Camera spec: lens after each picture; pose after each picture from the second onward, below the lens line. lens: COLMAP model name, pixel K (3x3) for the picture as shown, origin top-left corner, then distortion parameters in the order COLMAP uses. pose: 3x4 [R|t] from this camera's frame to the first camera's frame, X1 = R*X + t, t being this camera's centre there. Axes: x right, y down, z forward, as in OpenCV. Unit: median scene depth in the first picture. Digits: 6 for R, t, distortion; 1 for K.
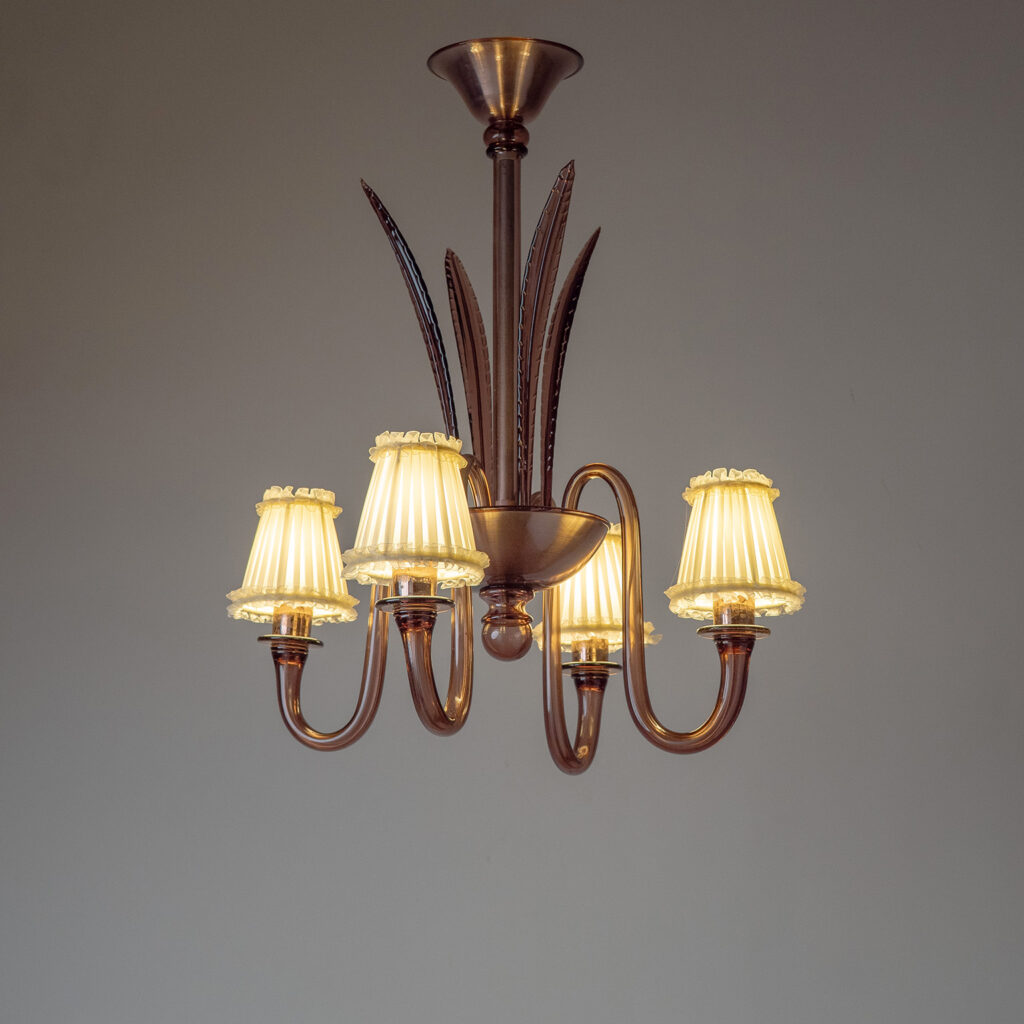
lens RADIAL K [[2267.3, 0, 510.4], [0, 2267.3, 509.2], [0, 0, 1]] dist [-0.119434, 0.000000]
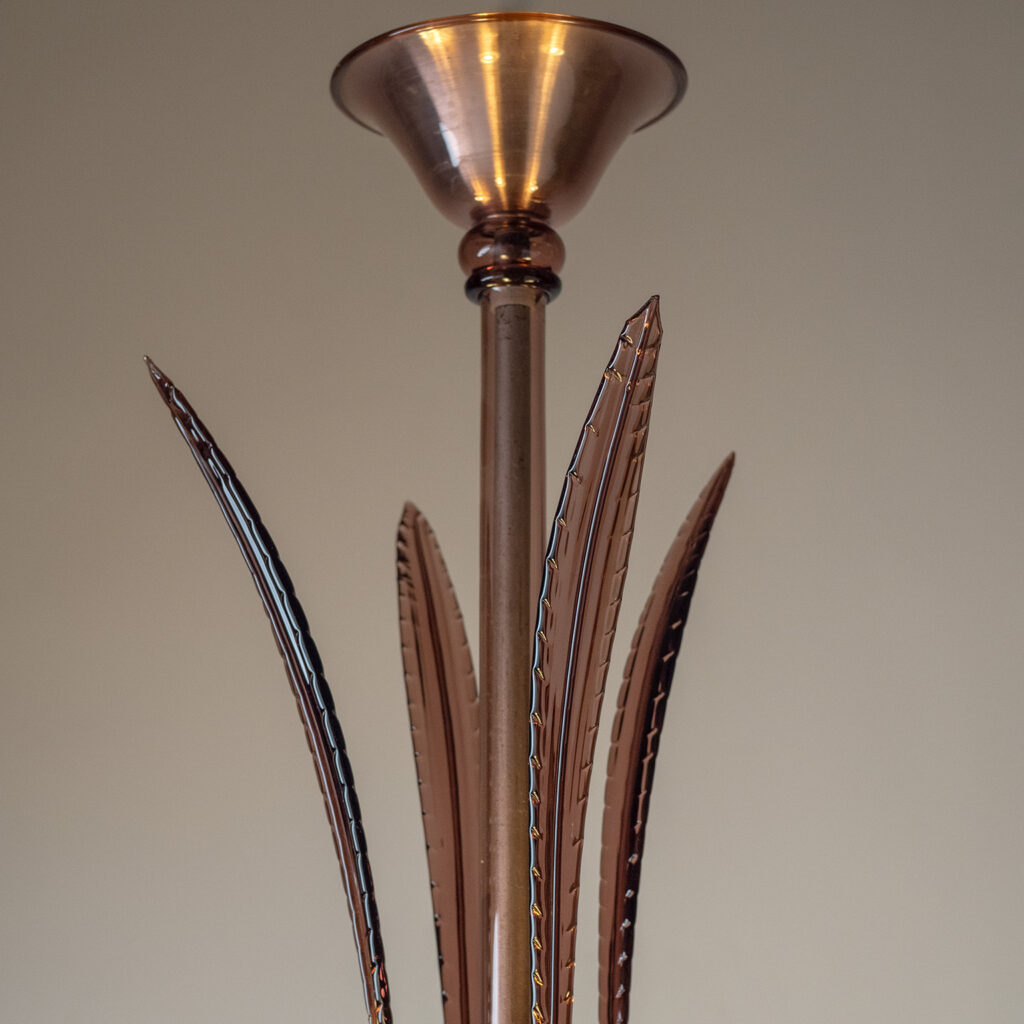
lens RADIAL K [[2267.3, 0, 511.8], [0, 2267.3, 511.6], [0, 0, 1]] dist [-0.119434, 0.000000]
pose [[0.997448, -0.018732, -0.068898, 0.027224], [0.013421, 0.996960, -0.076755, -0.081966], [0.070127, 0.075634, 0.994667, 0.571759]]
